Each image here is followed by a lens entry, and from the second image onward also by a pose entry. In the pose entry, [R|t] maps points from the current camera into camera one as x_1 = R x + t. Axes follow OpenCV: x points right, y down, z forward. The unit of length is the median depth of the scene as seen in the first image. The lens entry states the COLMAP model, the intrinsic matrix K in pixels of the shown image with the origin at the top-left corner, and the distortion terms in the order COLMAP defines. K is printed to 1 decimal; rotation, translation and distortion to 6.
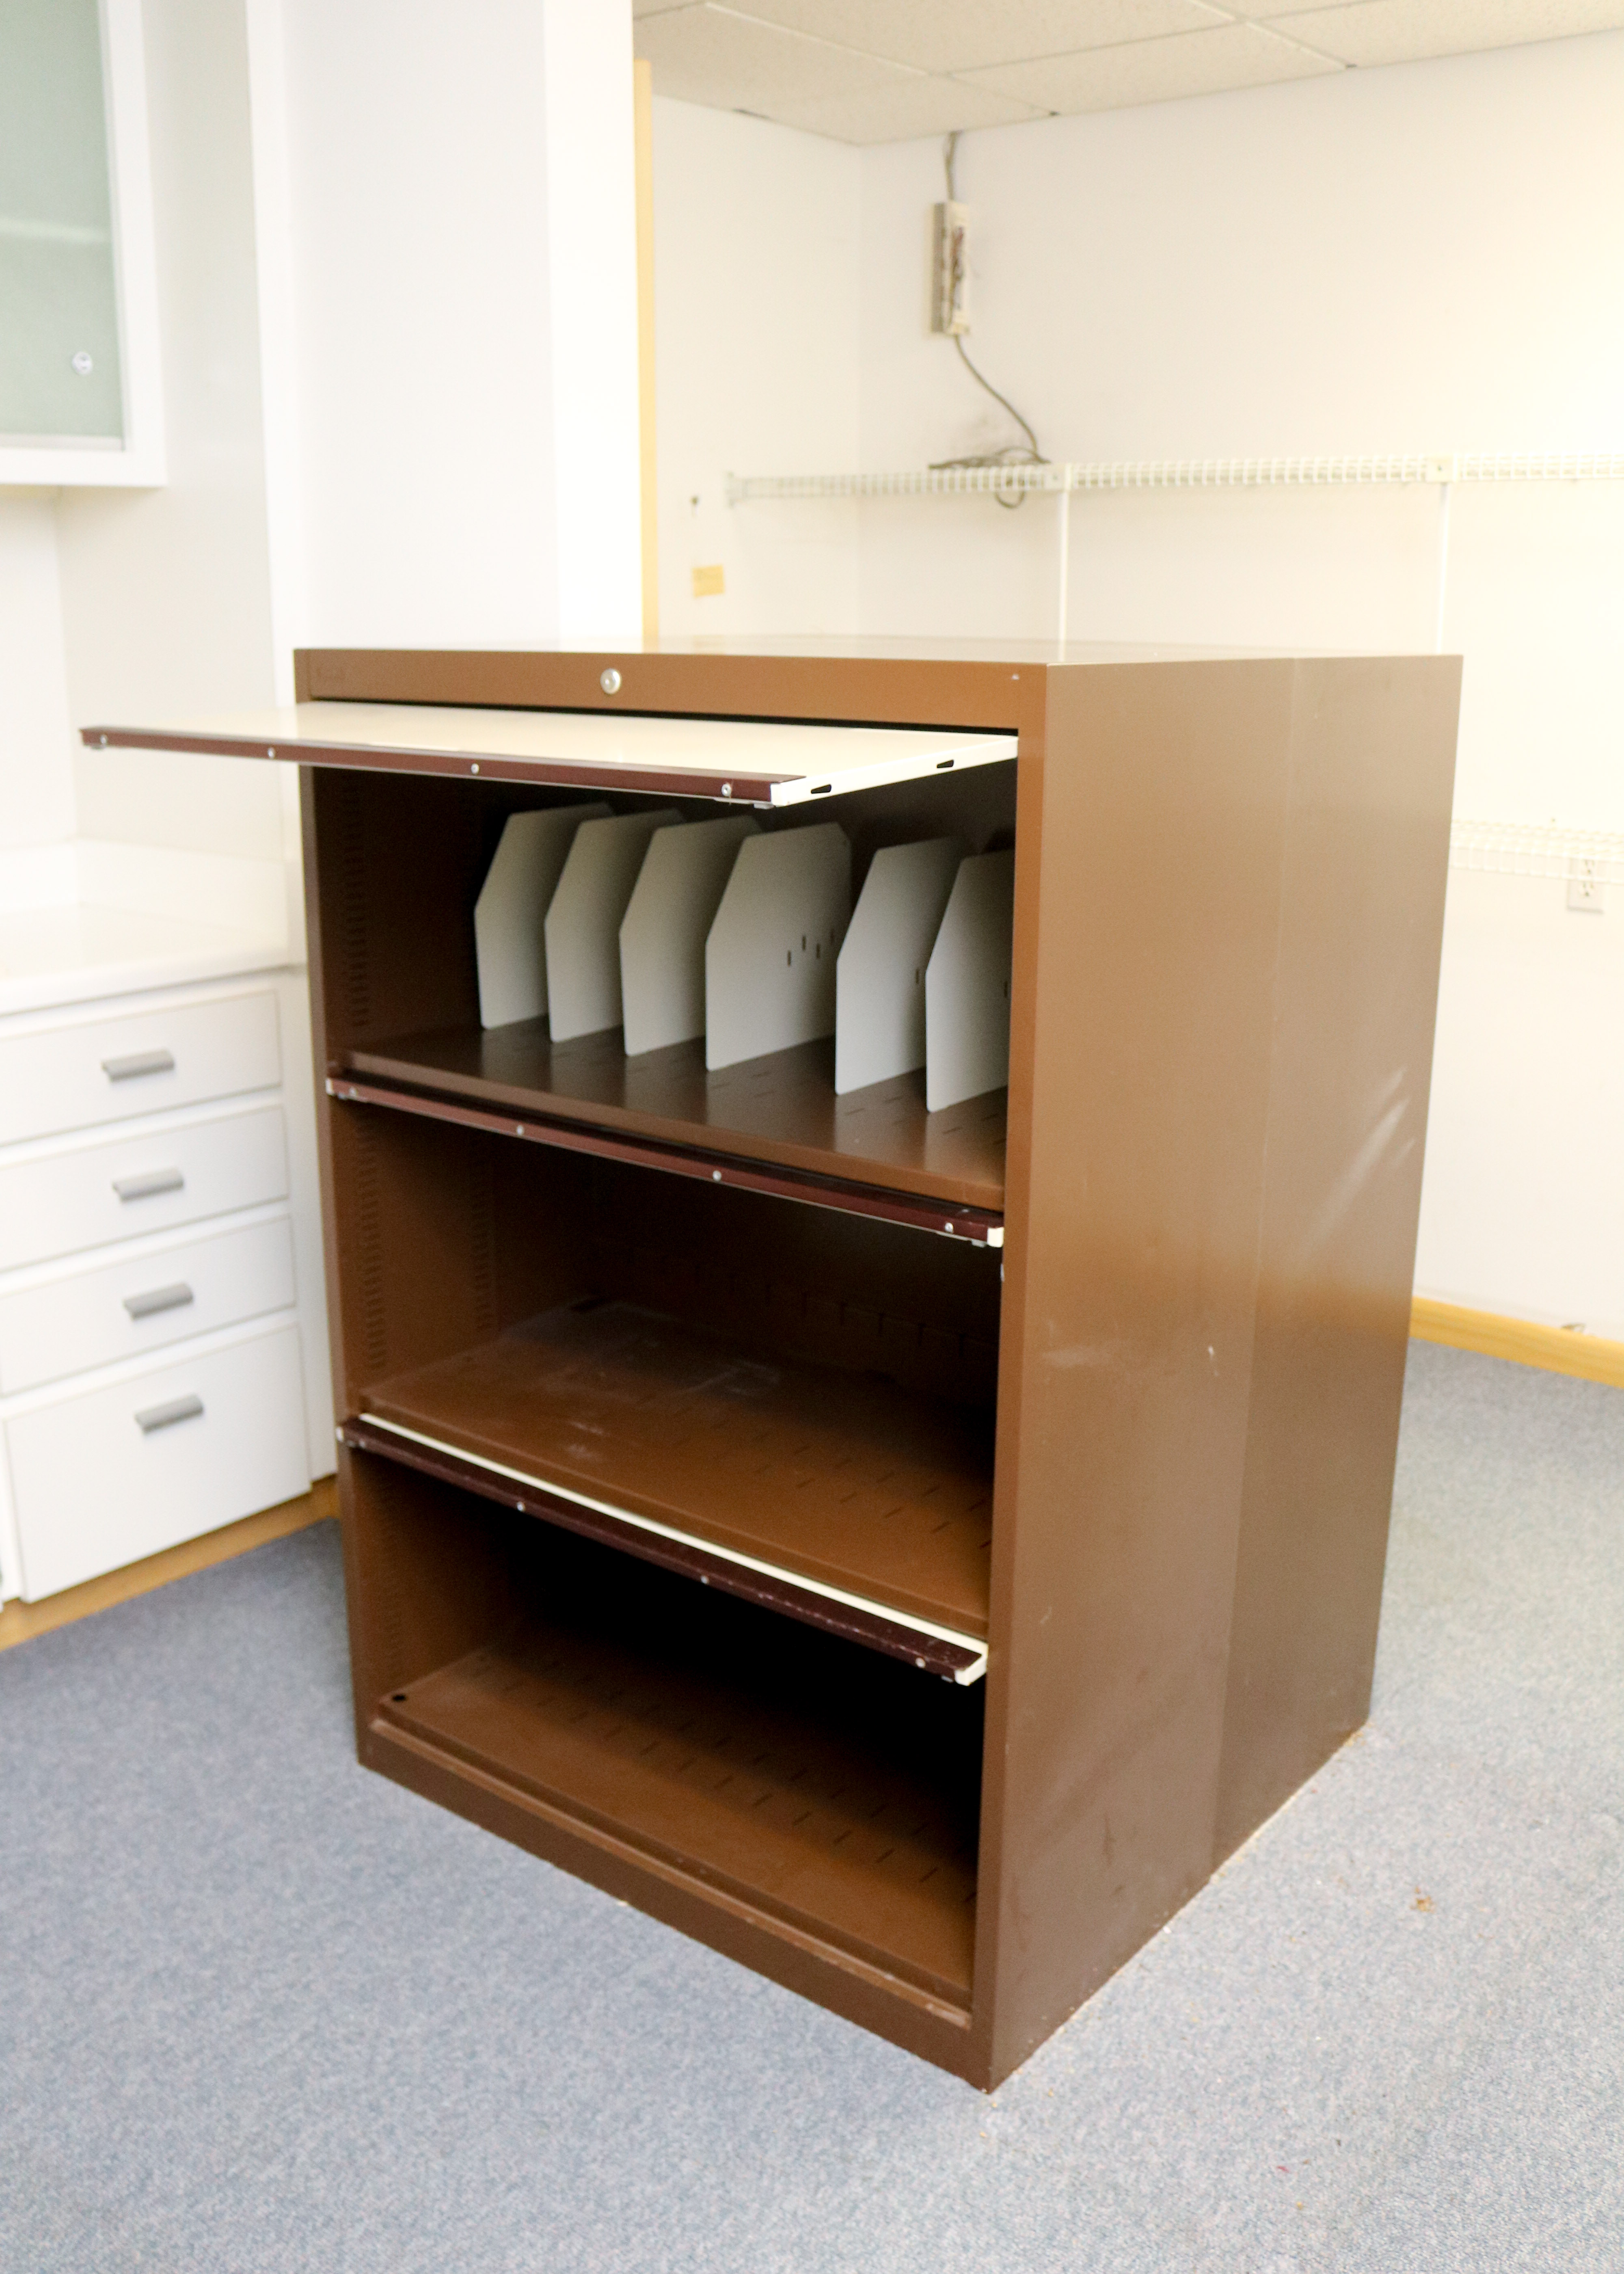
lens RADIAL K [[2043.0, 0, 804.5], [0, 2043.0, 1161.5], [0, 0, 1]] dist [-0.057902, -0.000835]
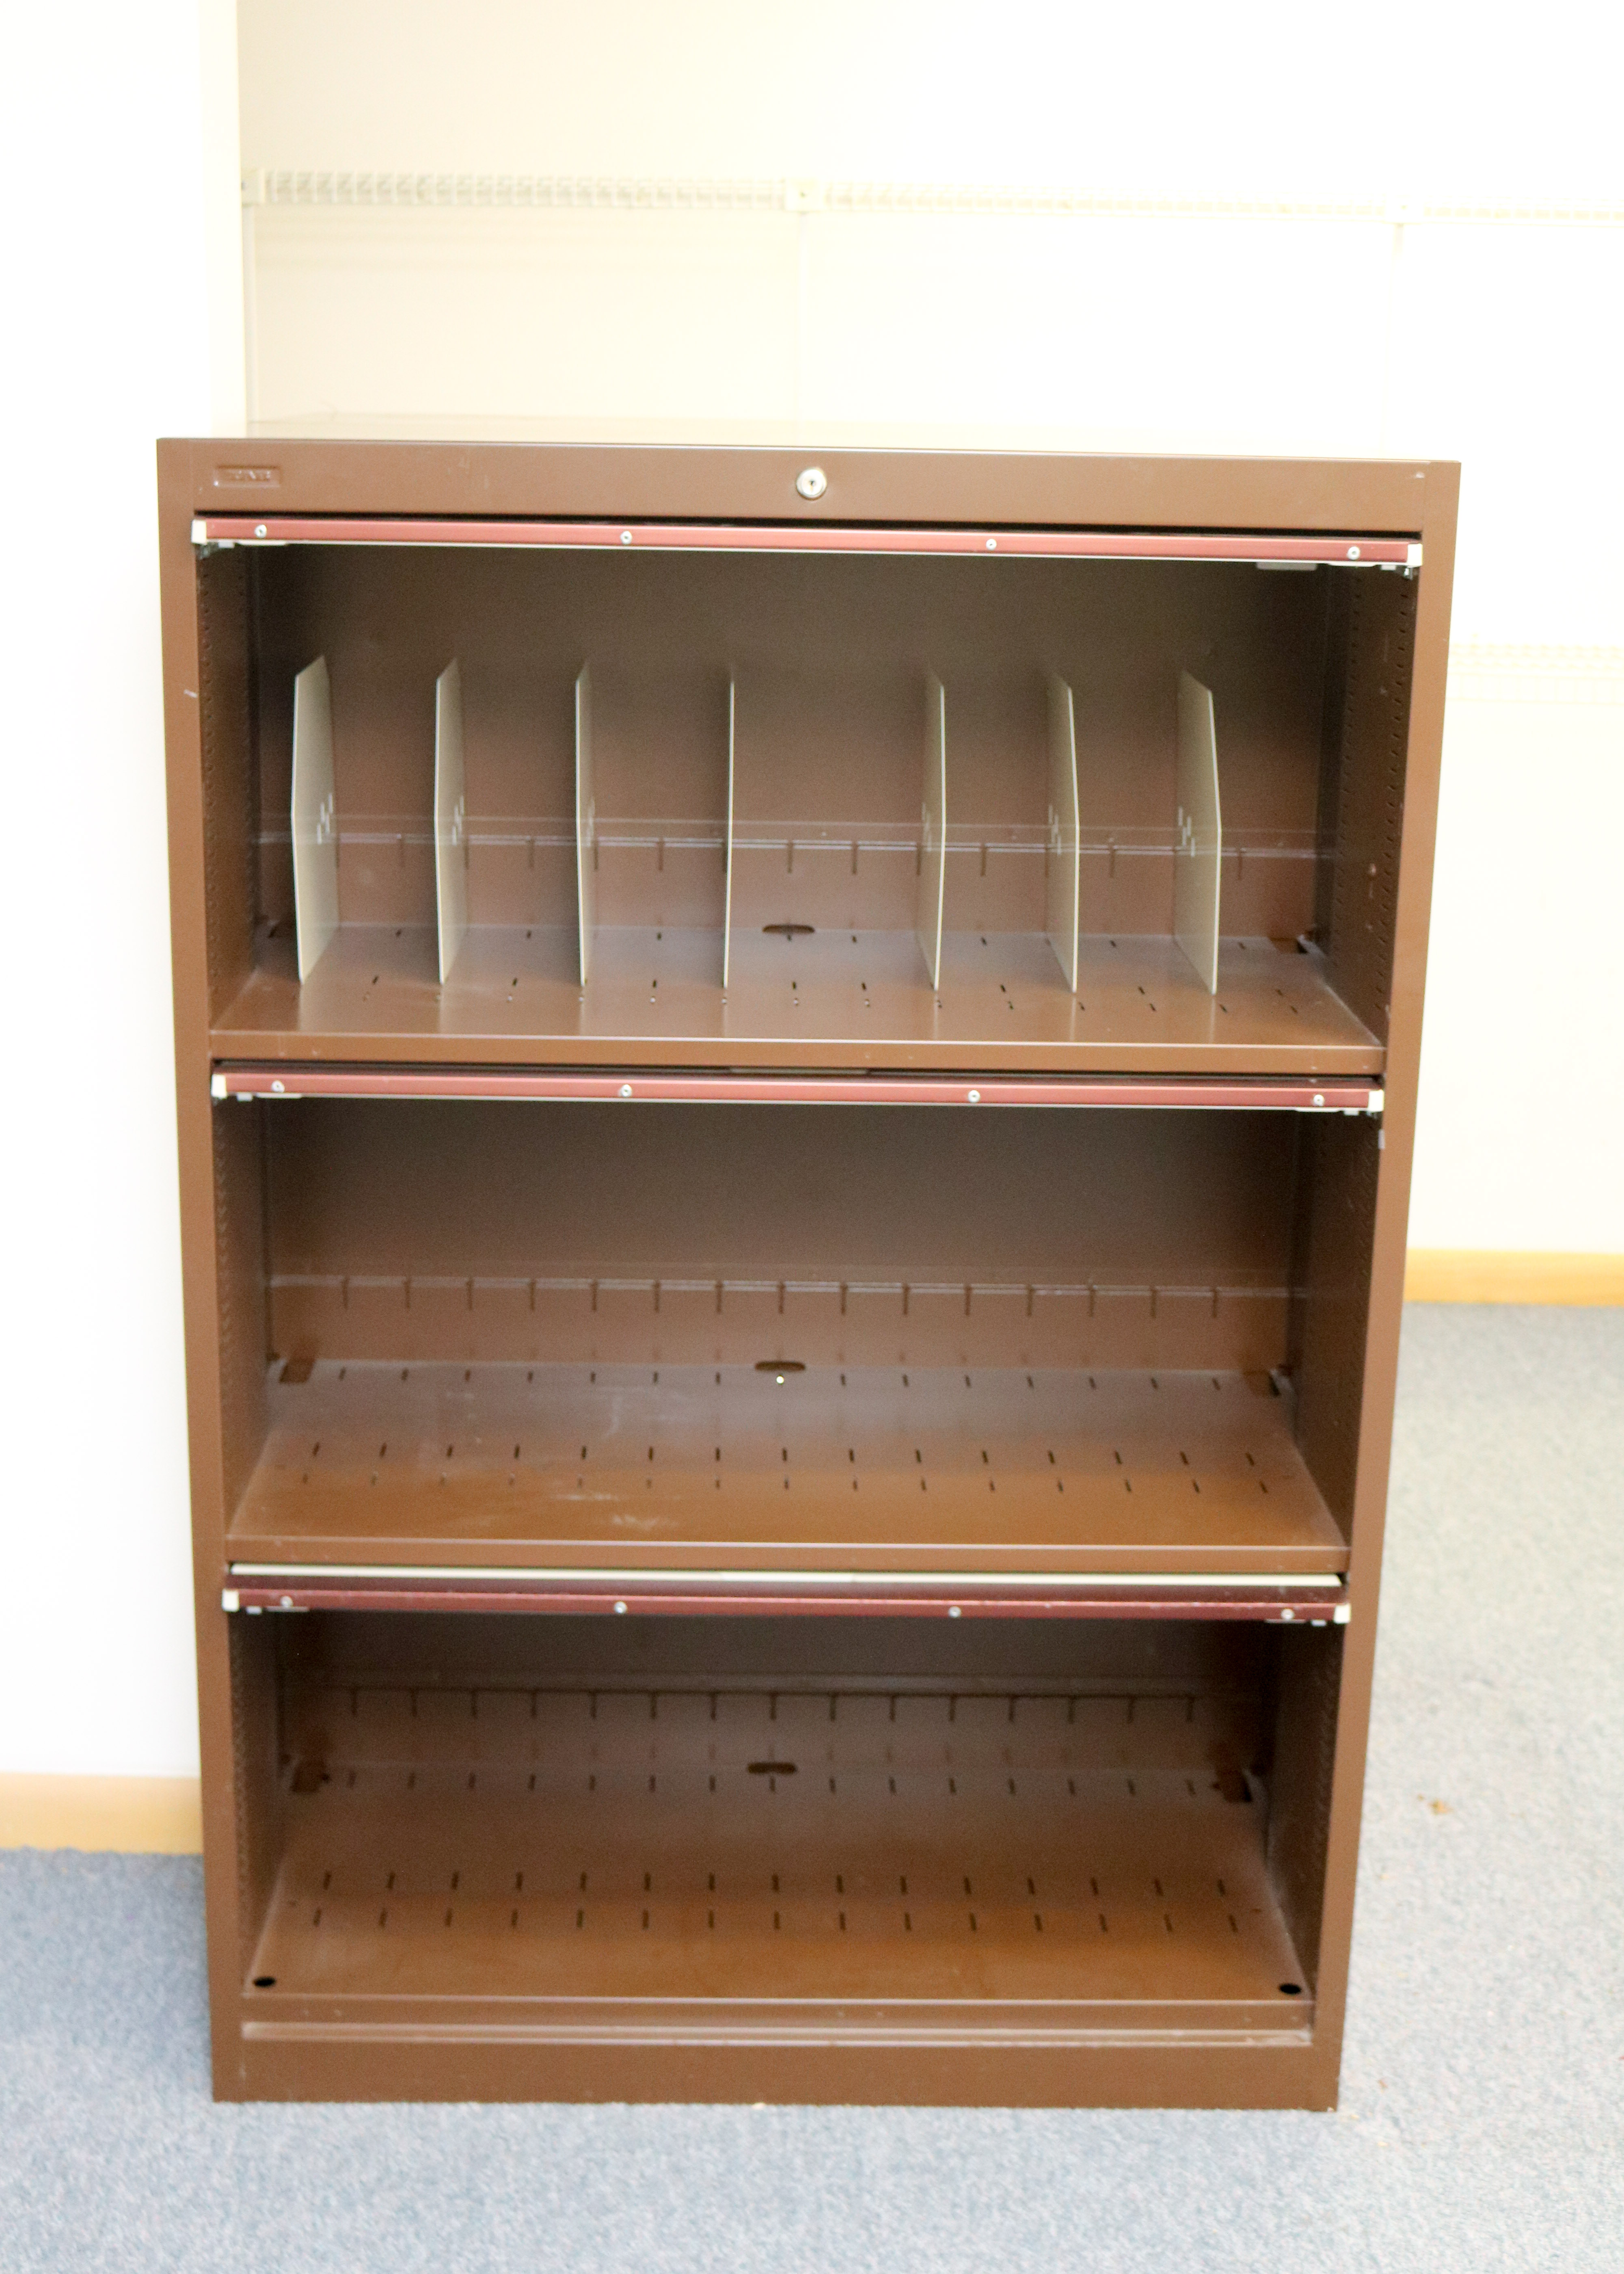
lens RADIAL K [[3022.8, 0, 812.0], [0, 3022.8, 1137.0], [0, 0, 1]] dist [-0.009033, 0.006614]
pose [[0.767594, -0.148343, 0.623533, -0.738544], [0.150566, 0.987358, 0.049547, -0.040549], [-0.623000, 0.055851, 0.780225, 0.100599]]
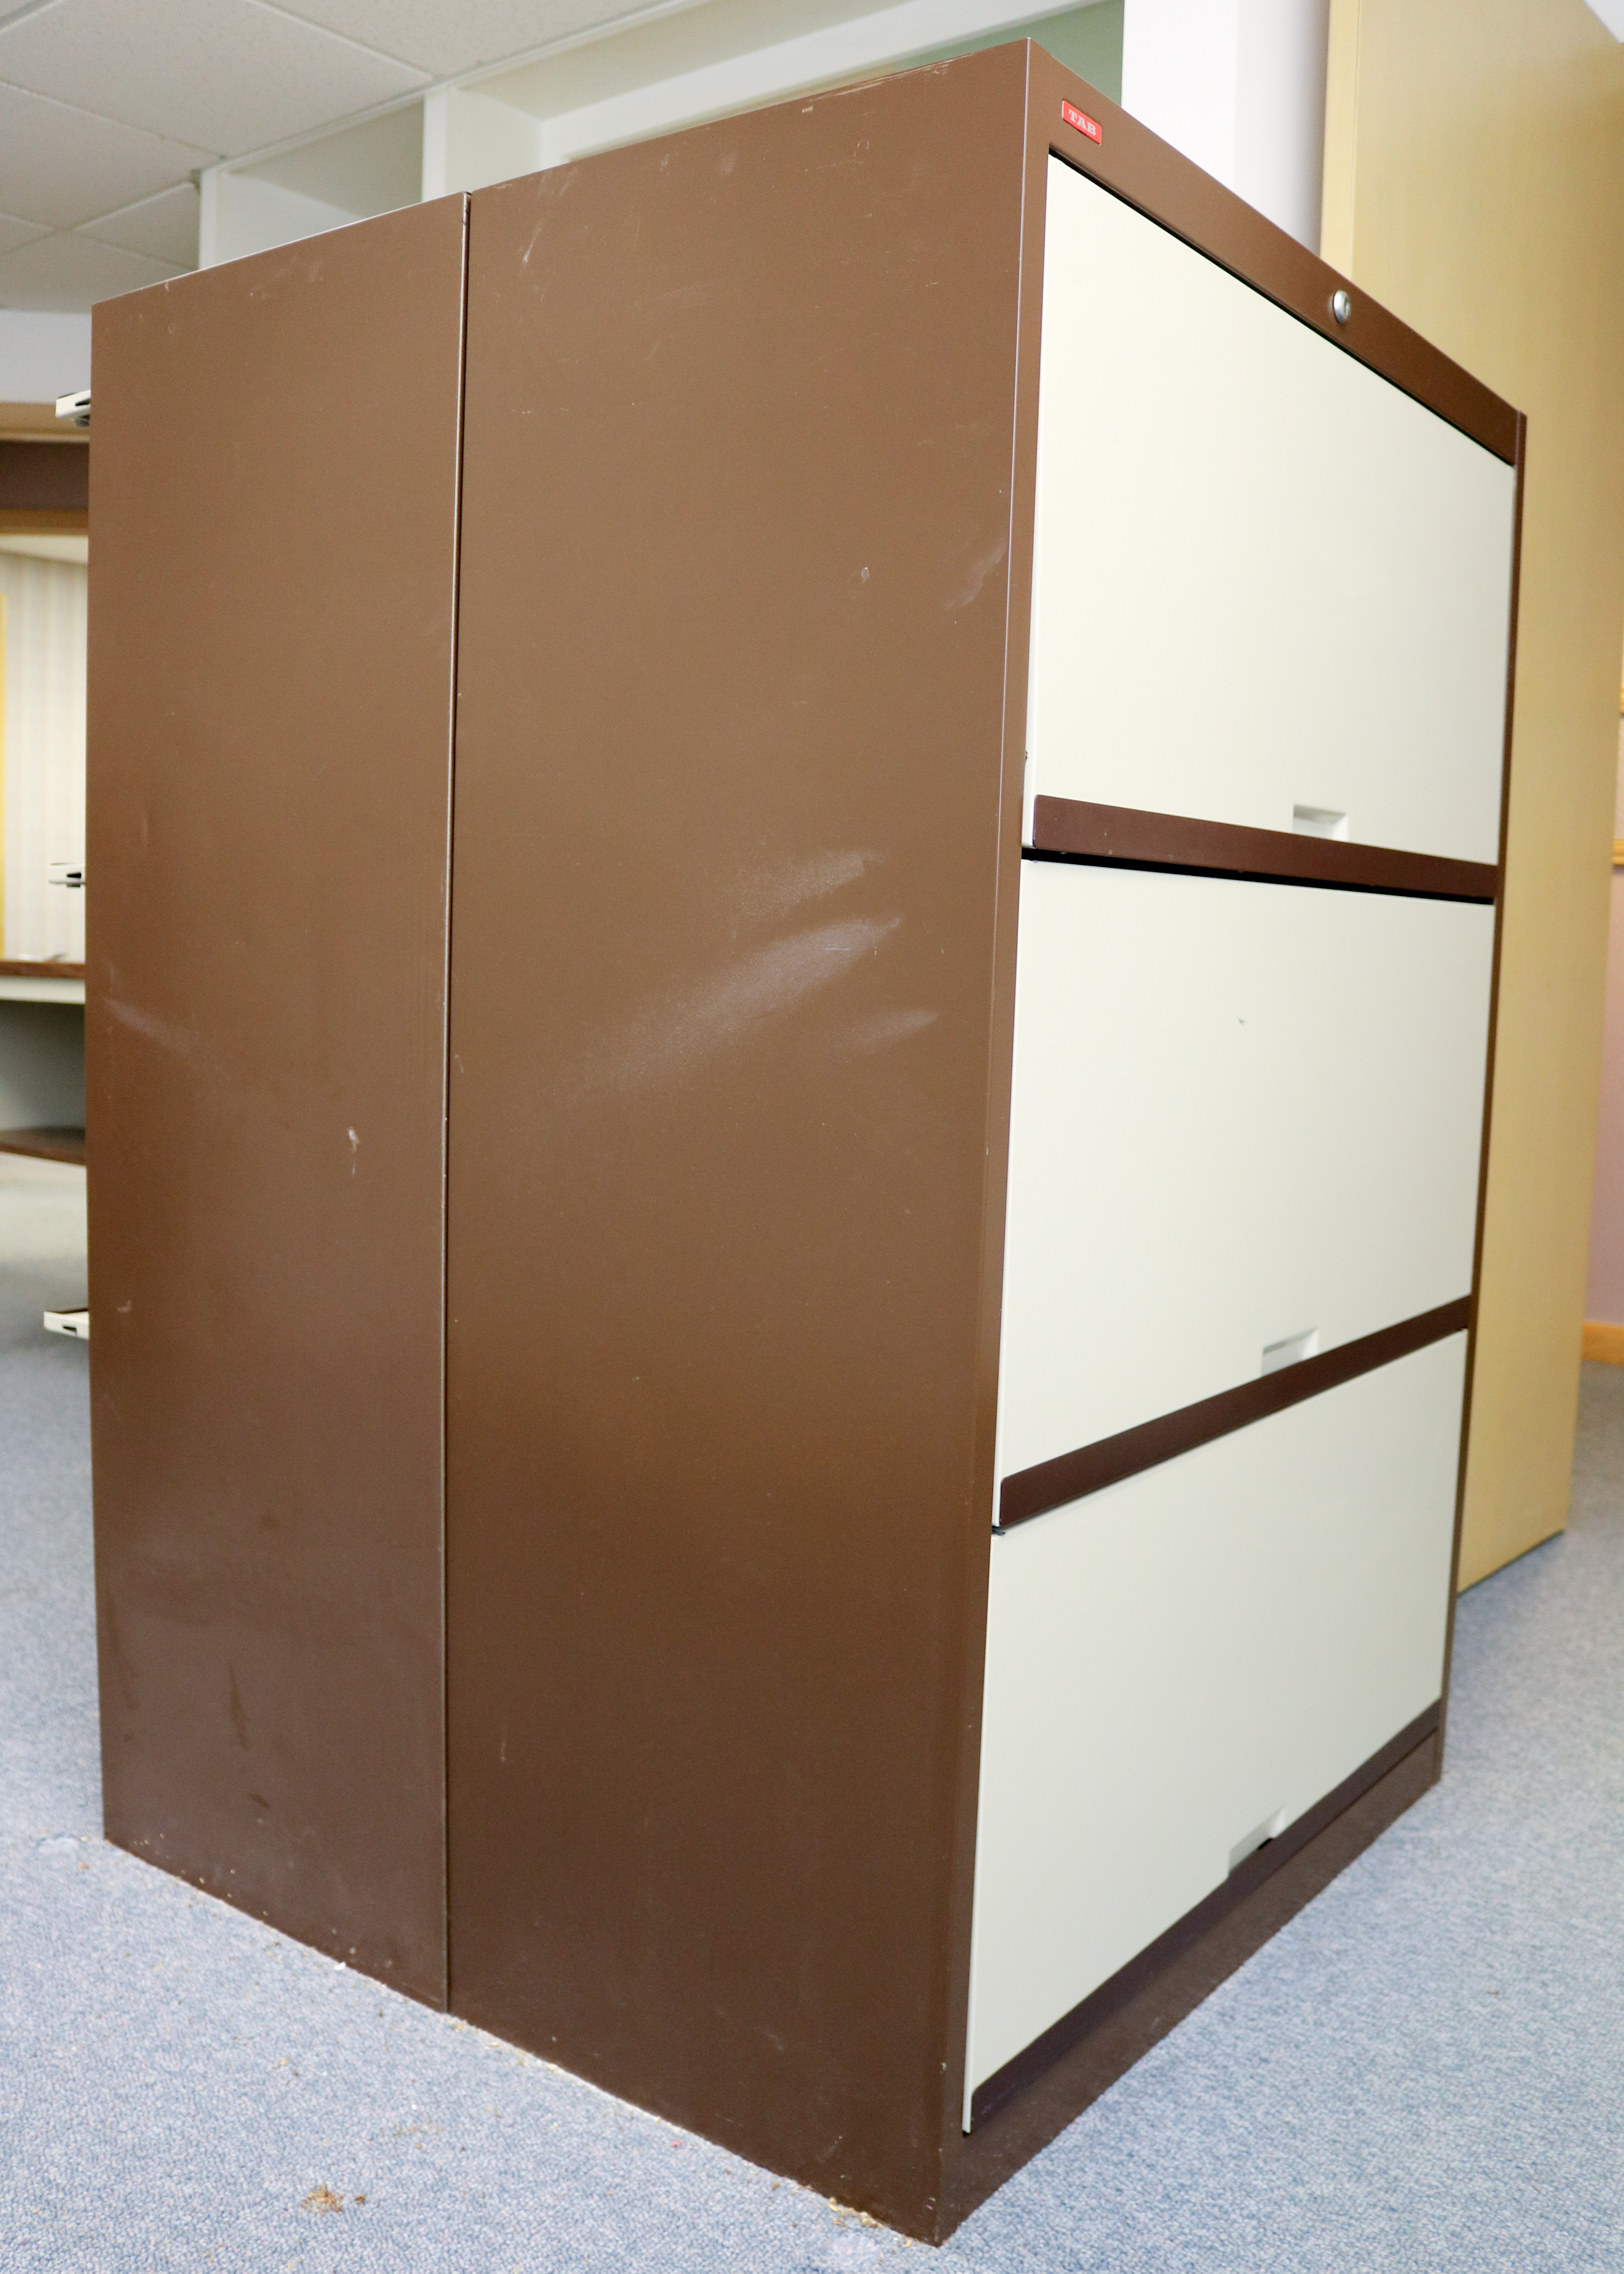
lens RADIAL K [[2043.0, 0, 804.5], [0, 2043.0, 1161.5], [0, 0, 1]] dist [-0.057902, -0.000835]
pose [[0.002436, 0.096608, -0.995320, 0.901435], [-0.291307, 0.952223, 0.091712, -0.014856], [0.956627, 0.289720, 0.030462, 1.081518]]
